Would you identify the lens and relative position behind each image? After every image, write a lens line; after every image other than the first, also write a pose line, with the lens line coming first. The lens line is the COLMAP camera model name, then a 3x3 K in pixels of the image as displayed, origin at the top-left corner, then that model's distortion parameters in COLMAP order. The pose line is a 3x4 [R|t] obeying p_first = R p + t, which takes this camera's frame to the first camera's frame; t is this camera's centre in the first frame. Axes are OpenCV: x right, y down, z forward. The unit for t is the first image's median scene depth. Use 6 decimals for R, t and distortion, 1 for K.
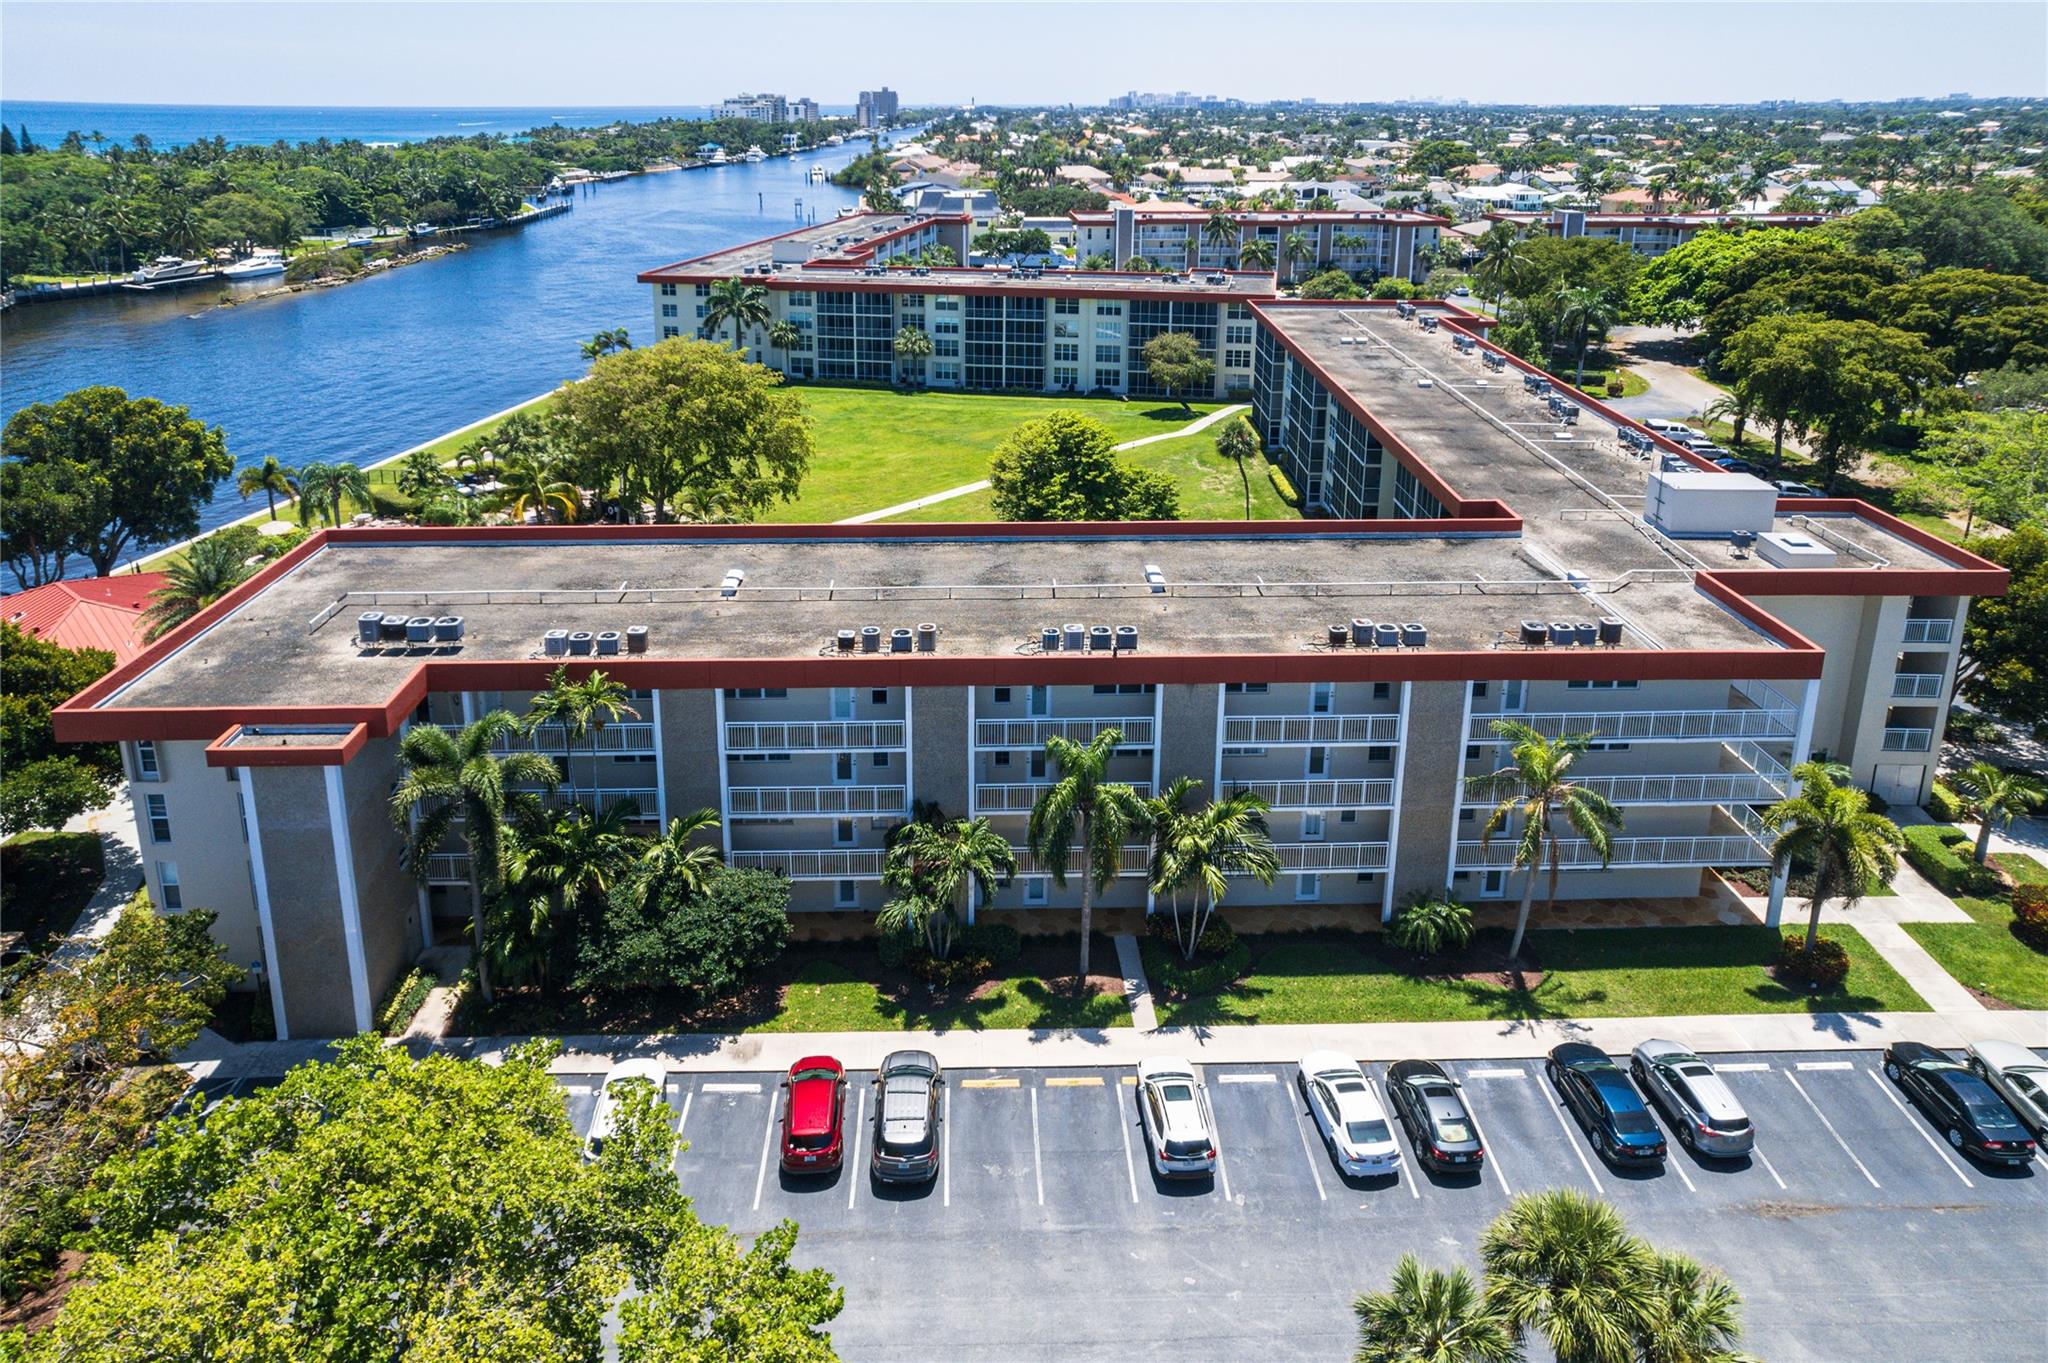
lens RADIAL K [[1316.7, 0, 1000.7], [0, 1316.7, 478.4], [0, 0, 1]] dist [-0.012339, 0.000263]
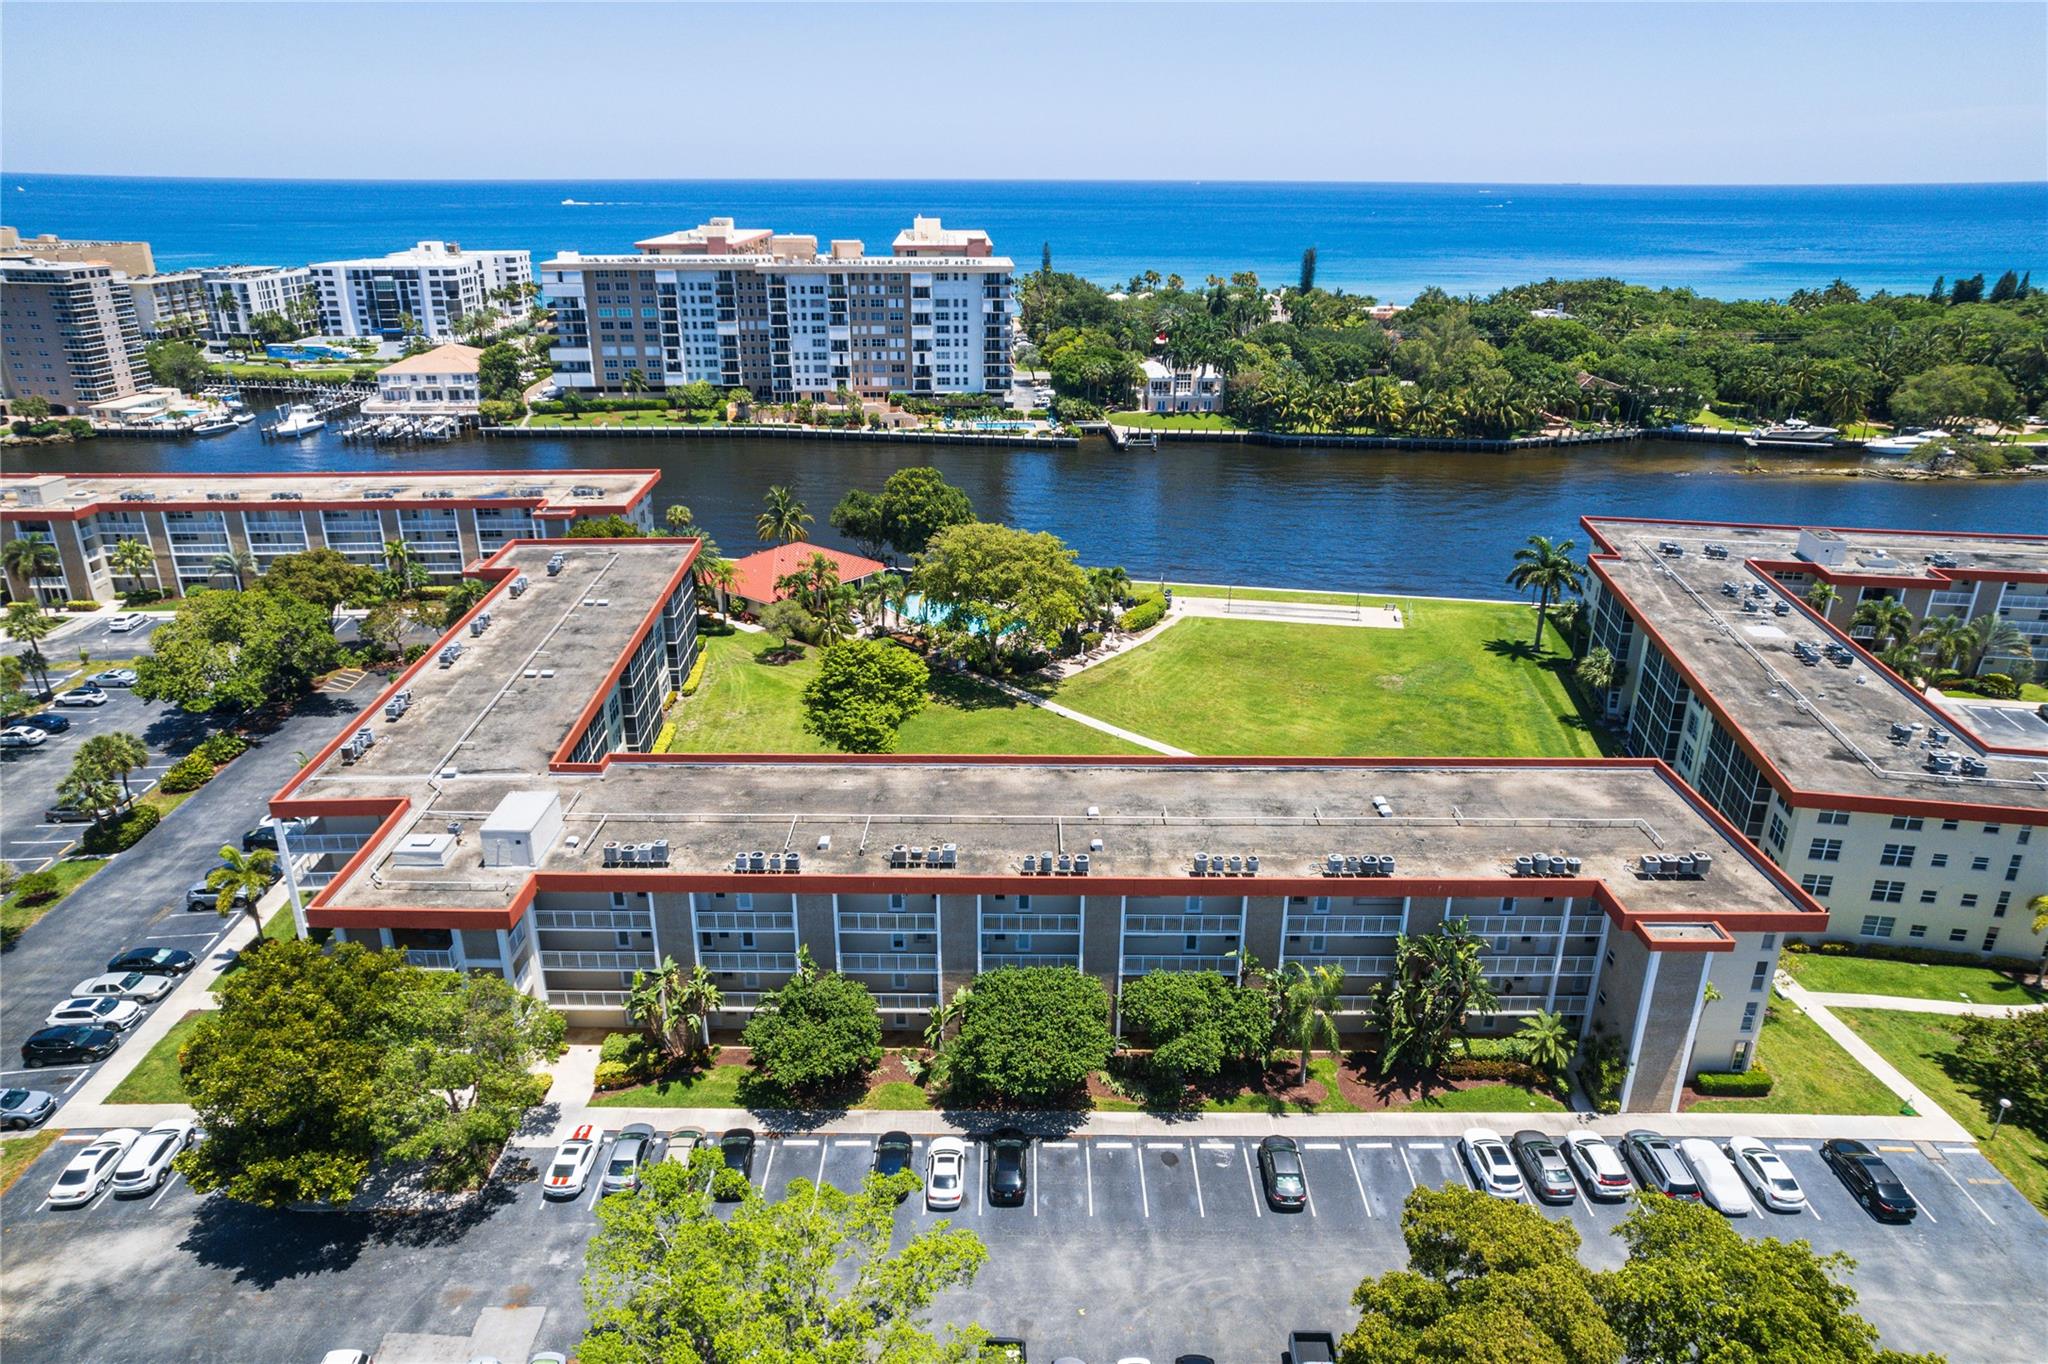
lens RADIAL K [[1305.0, 0, 1004.1], [0, 1305.0, 685.3], [0, 0, 1]] dist [-0.037712, 0.060115]
pose [[0.009656, 0.363474, -0.931554, 2.109159], [-0.274820, 0.896688, 0.347021, -0.829307], [0.961447, 0.252659, 0.108549, 1.648943]]
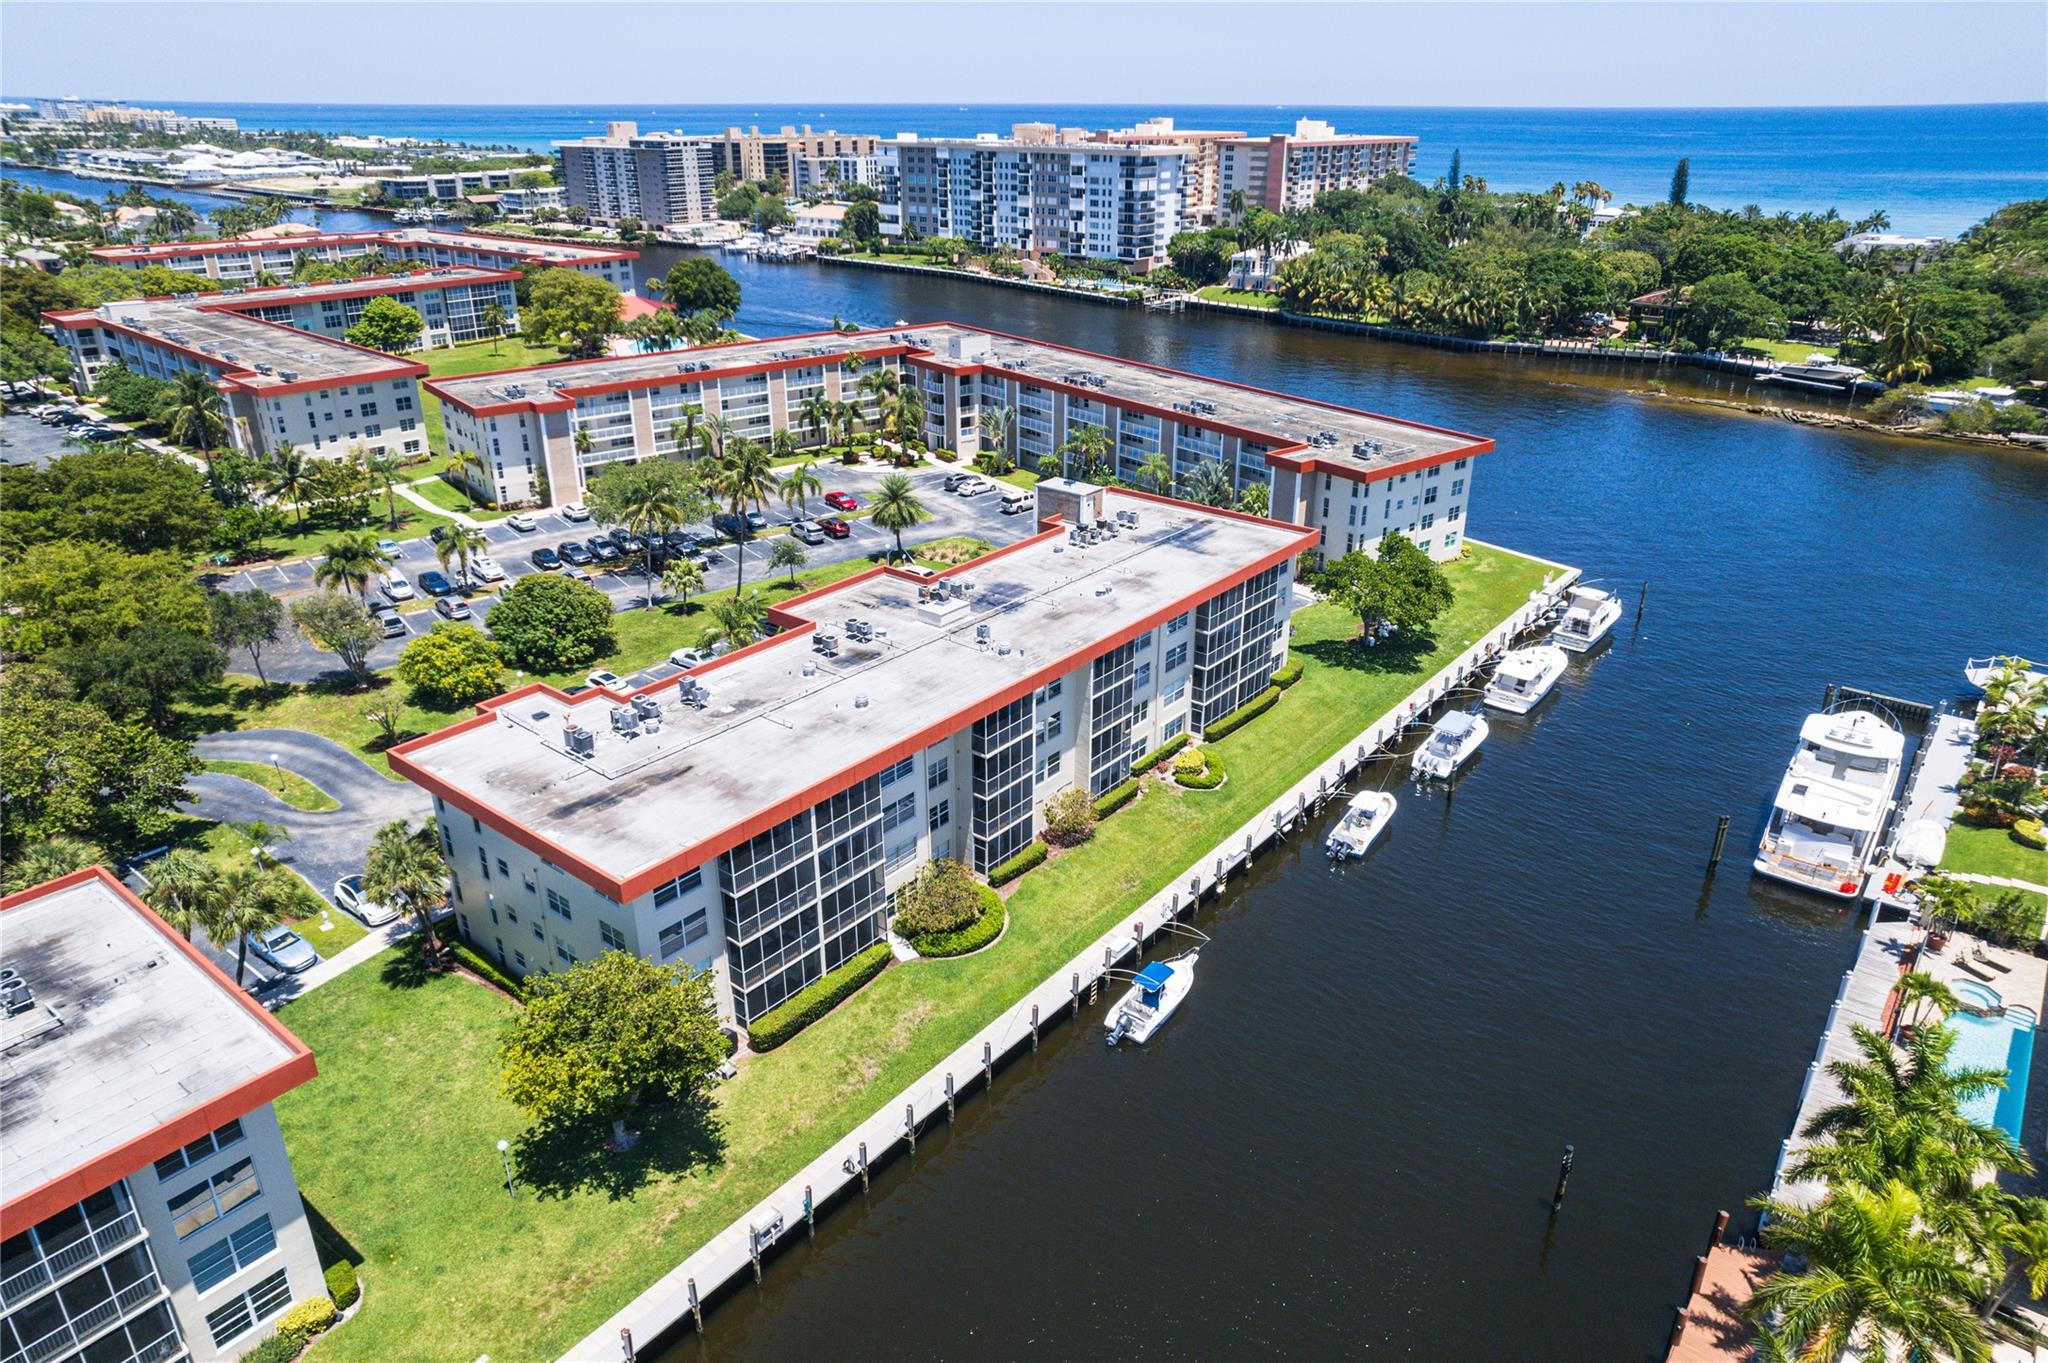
lens RADIAL K [[1298.2, 0, 1024.0], [0, 1298.2, 681.5], [0, 0, 1]] dist [-0.033079, 0.030910]
pose [[-0.648979, 0.306894, -0.696162, 2.008935], [-0.212981, 0.805162, 0.553492, -1.821657], [0.730387, 0.507474, -0.457171, 5.662744]]
